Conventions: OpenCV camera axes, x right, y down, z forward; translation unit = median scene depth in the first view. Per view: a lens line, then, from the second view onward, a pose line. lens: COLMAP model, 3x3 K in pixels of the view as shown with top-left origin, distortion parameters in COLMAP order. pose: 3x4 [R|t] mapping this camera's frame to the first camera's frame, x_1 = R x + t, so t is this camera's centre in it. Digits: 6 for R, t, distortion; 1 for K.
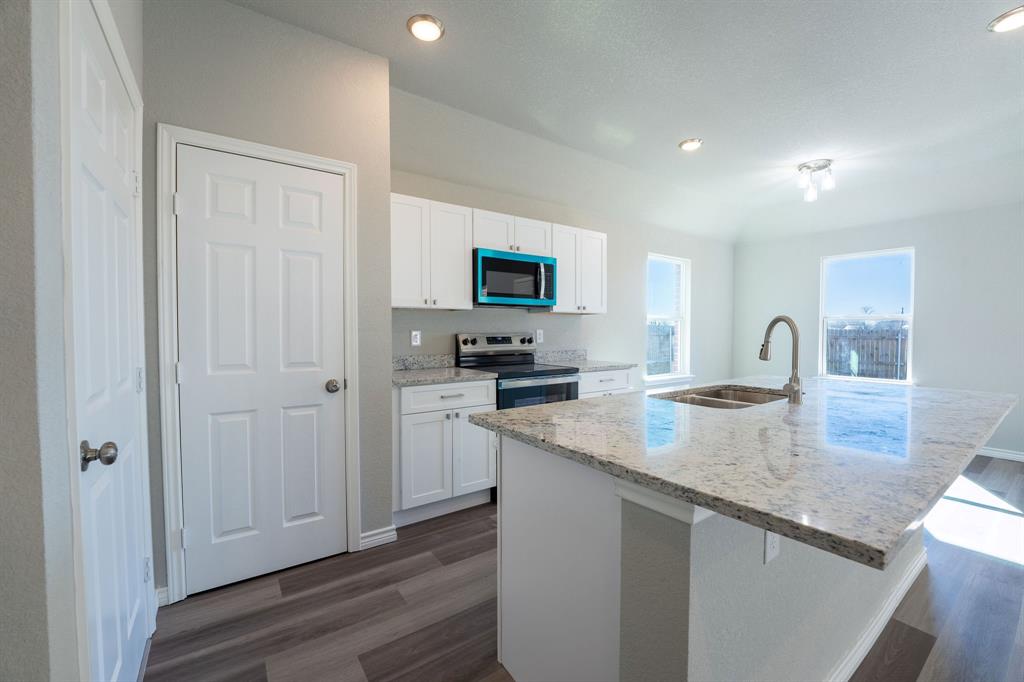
lens RADIAL K [[412.8, 0, 511.2], [0, 412.8, 341.4], [0, 0, 1]] dist [-0.024053, 0.000065]
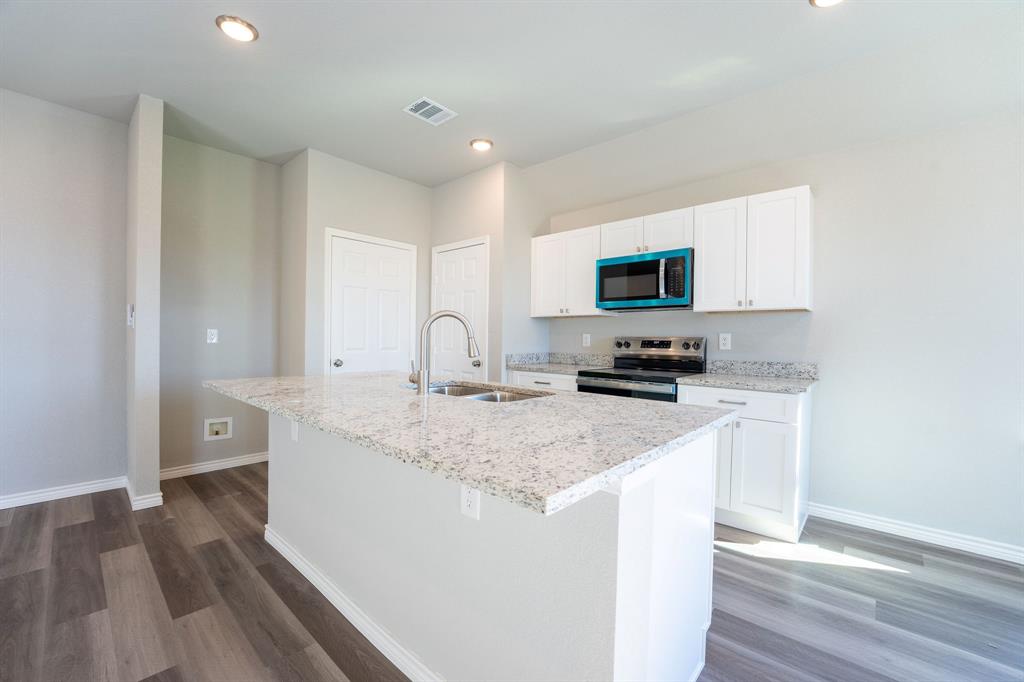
lens RADIAL K [[412.8, 0, 510.7], [0, 412.8, 337.3], [0, 0, 1]] dist [-0.024053, 0.000065]
pose [[0.223451, 0.009302, -0.974671, 0.875115], [-0.034868, 0.999391, 0.001544, -0.008754], [0.974091, 0.033640, 0.223639, 0.480019]]
